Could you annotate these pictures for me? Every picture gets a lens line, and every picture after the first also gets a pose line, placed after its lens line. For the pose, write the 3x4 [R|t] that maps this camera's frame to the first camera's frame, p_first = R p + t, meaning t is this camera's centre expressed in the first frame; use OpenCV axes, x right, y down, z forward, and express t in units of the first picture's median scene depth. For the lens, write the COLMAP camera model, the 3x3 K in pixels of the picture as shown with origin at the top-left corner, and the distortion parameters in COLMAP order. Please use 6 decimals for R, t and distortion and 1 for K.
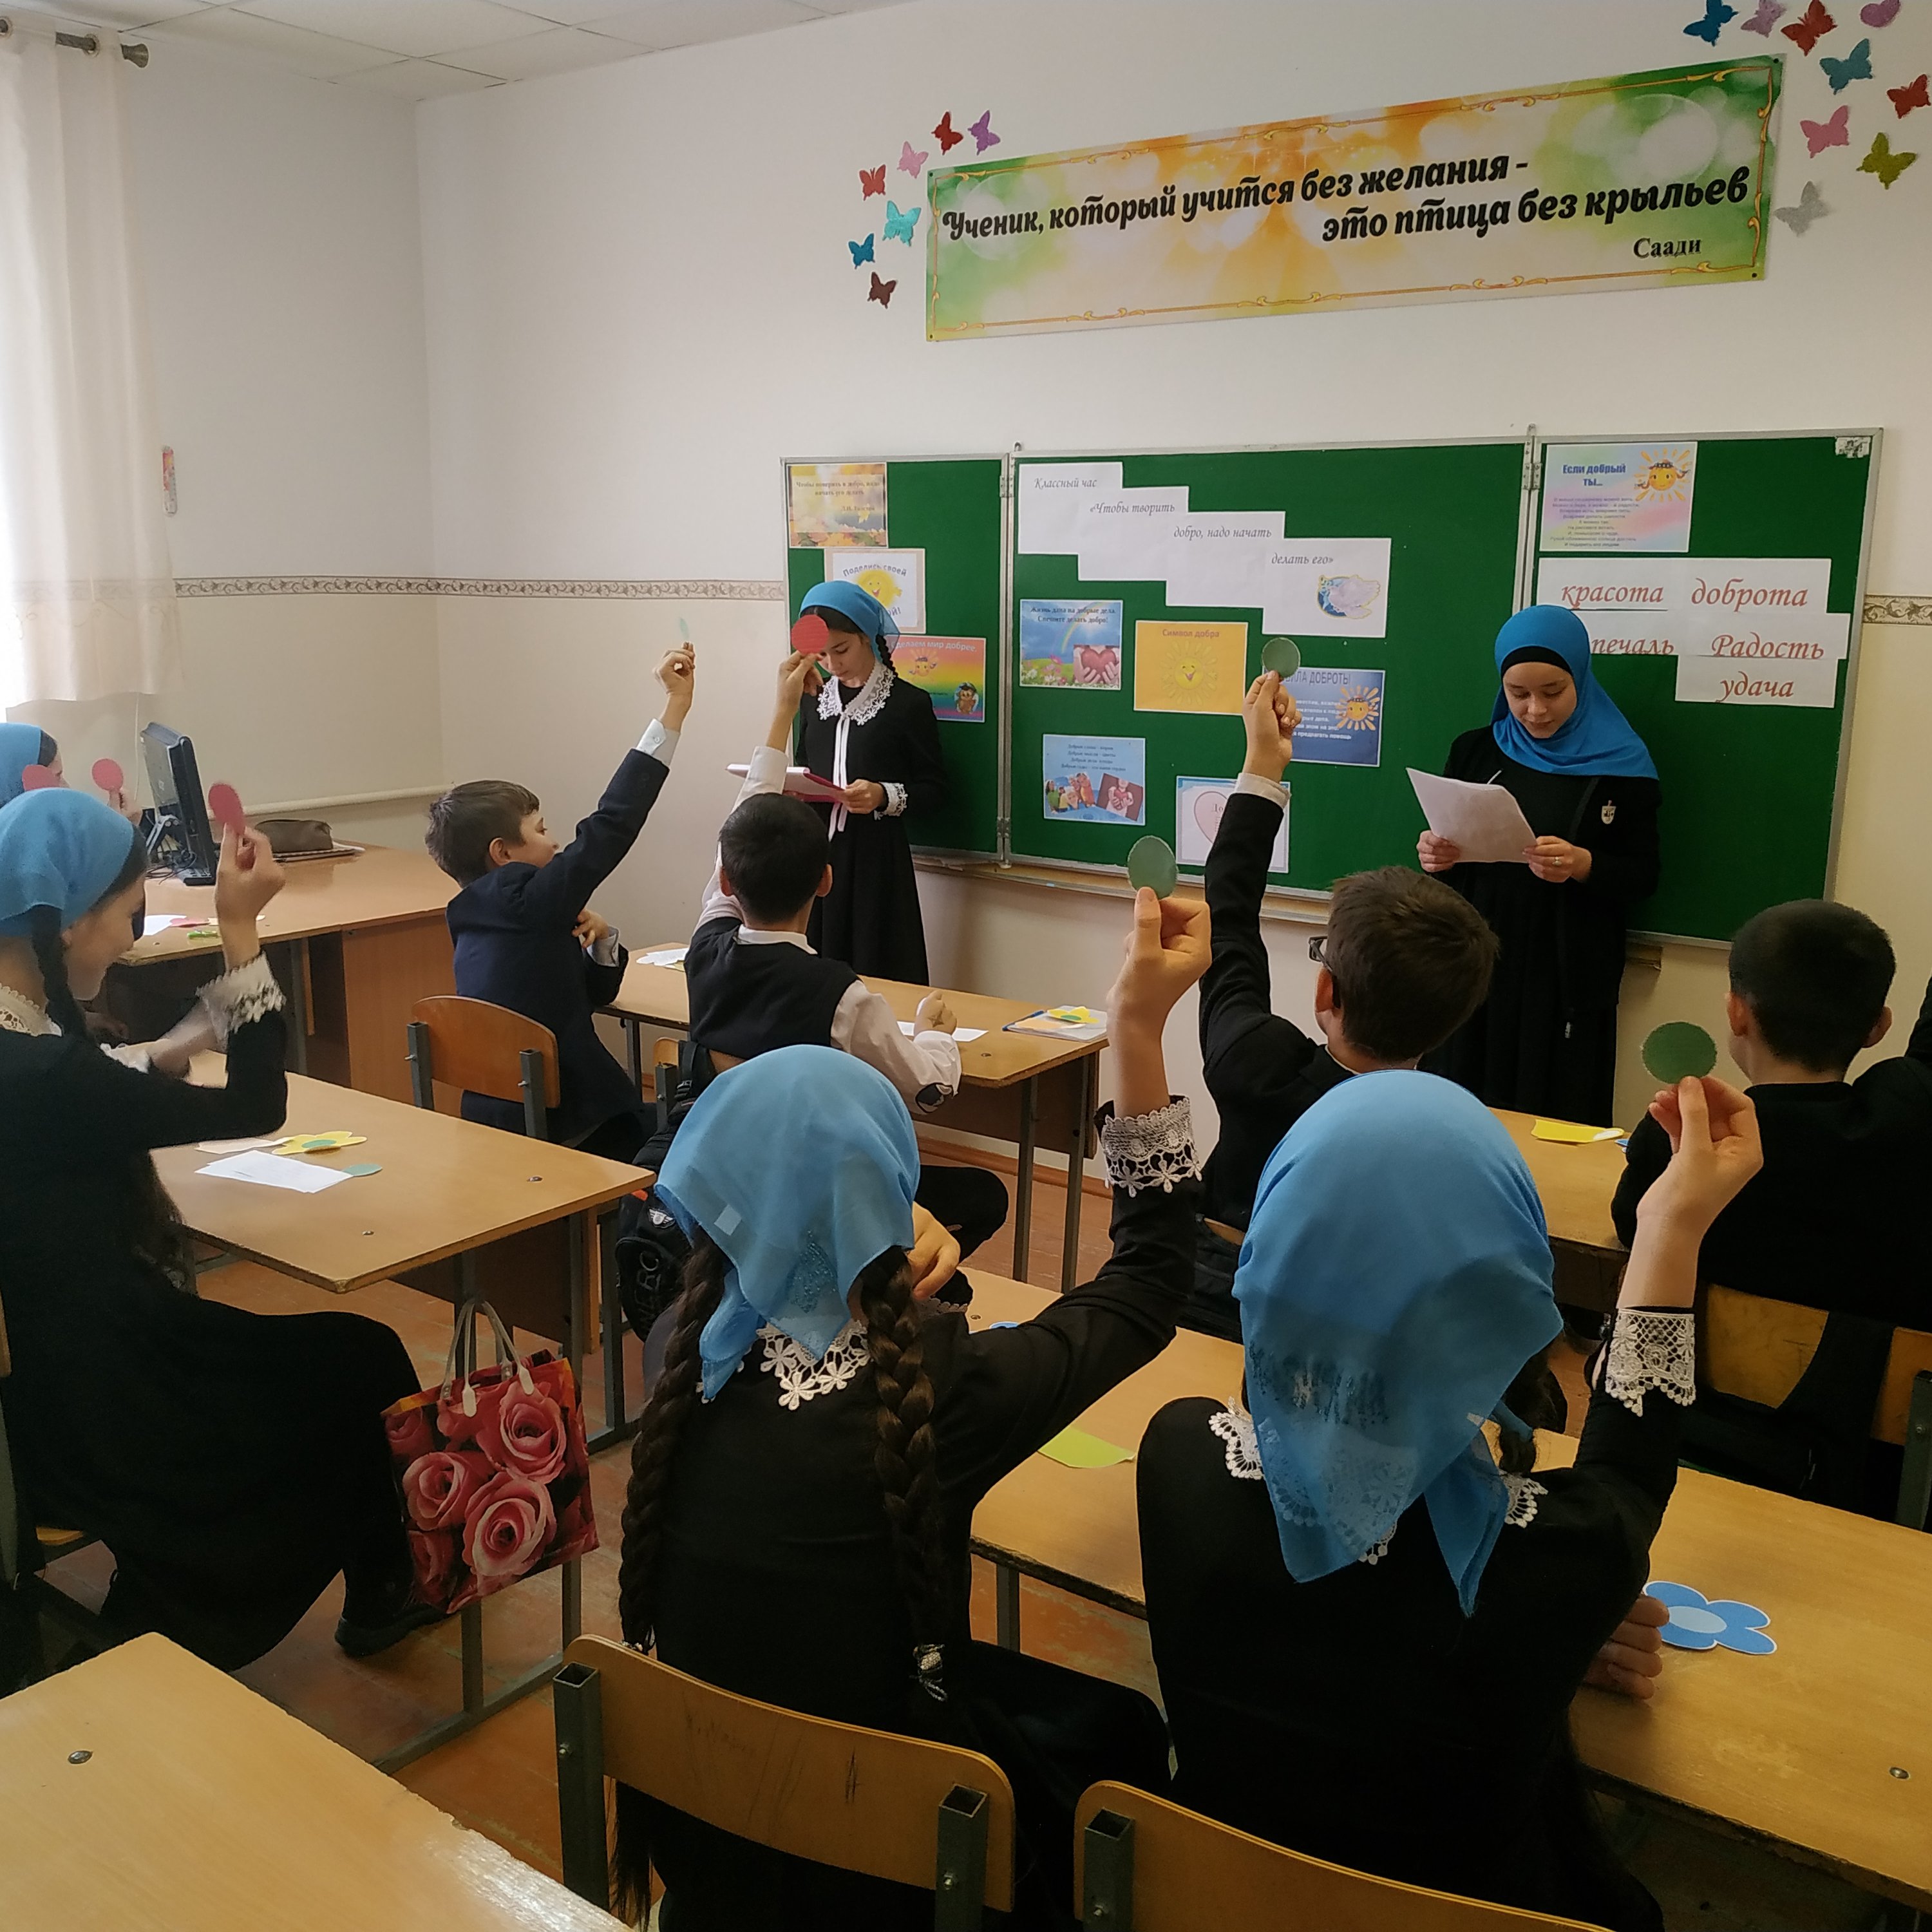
lens RADIAL K [[1852.0, 0, 973.1], [0, 1852.0, 1000.1], [0, 0, 1]] dist [0.056310, -0.164070]
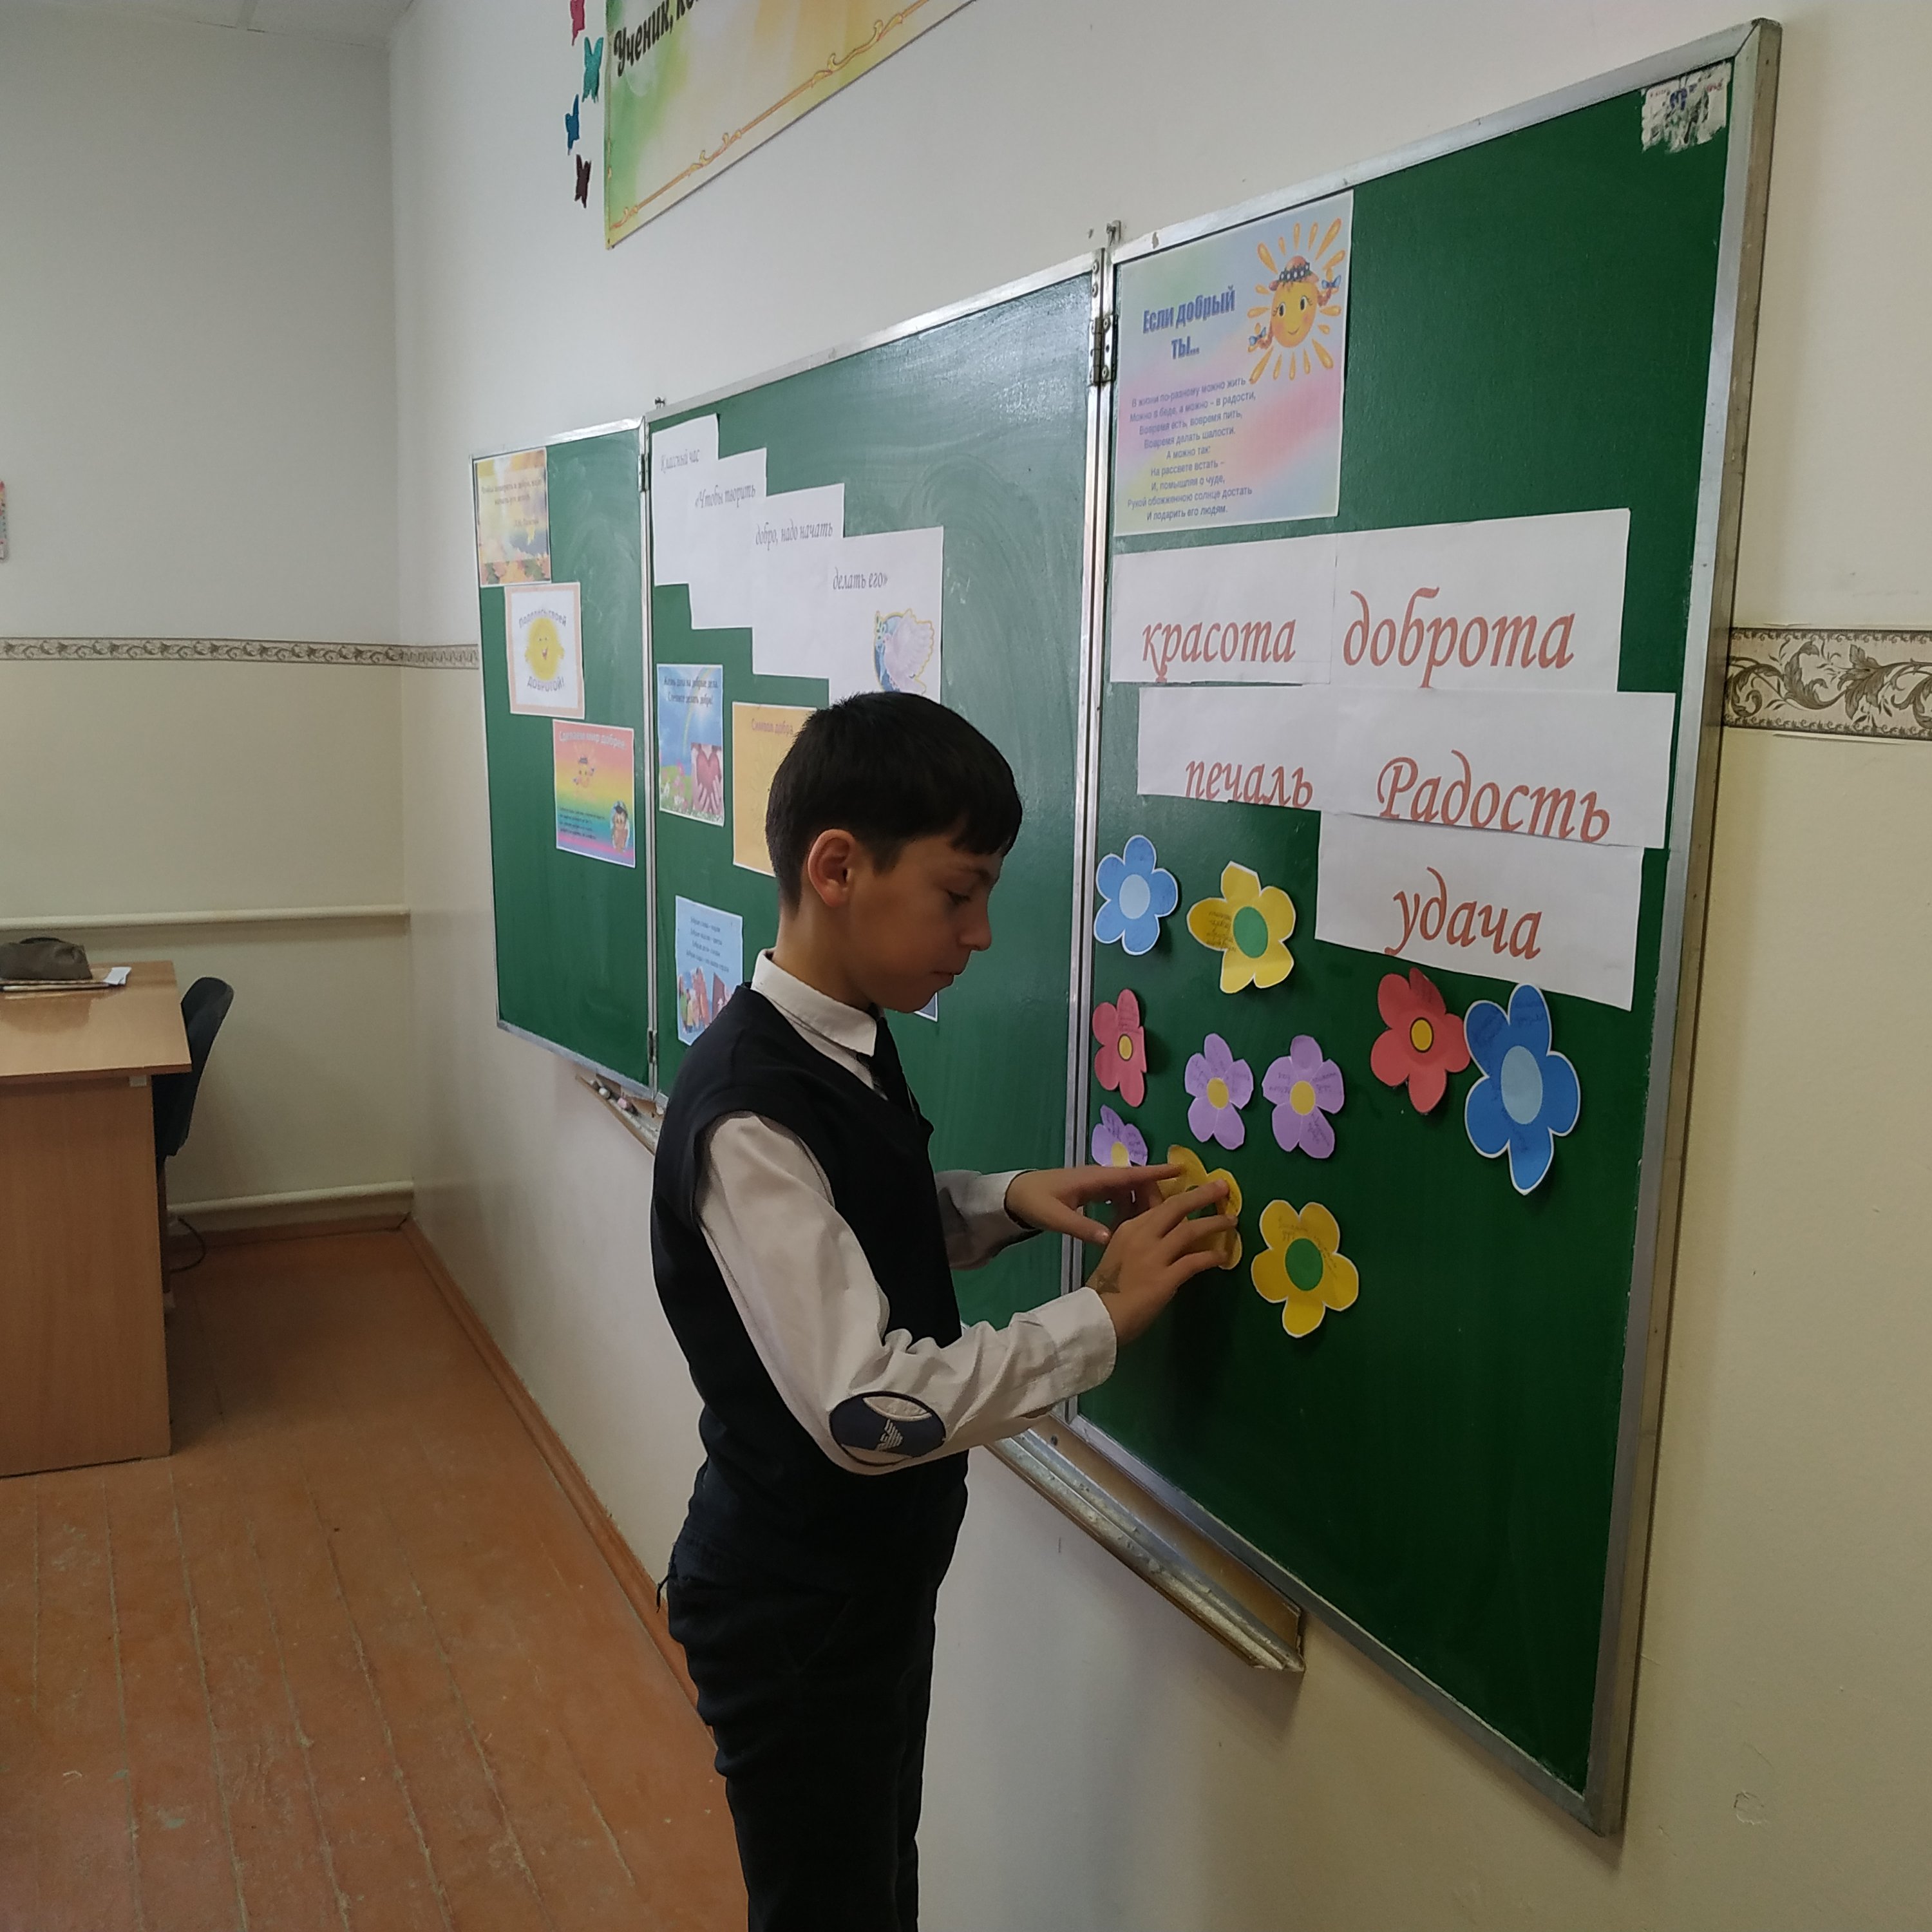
lens RADIAL K [[1852.0, 0, 973.1], [0, 1852.0, 1000.1], [0, 0, 1]] dist [0.056310, -0.164070]
pose [[0.886202, 0.089990, -0.454475, 0.479520], [-0.113406, 0.993248, -0.024464, -0.132791], [0.449204, 0.073220, 0.890424, 0.655469]]
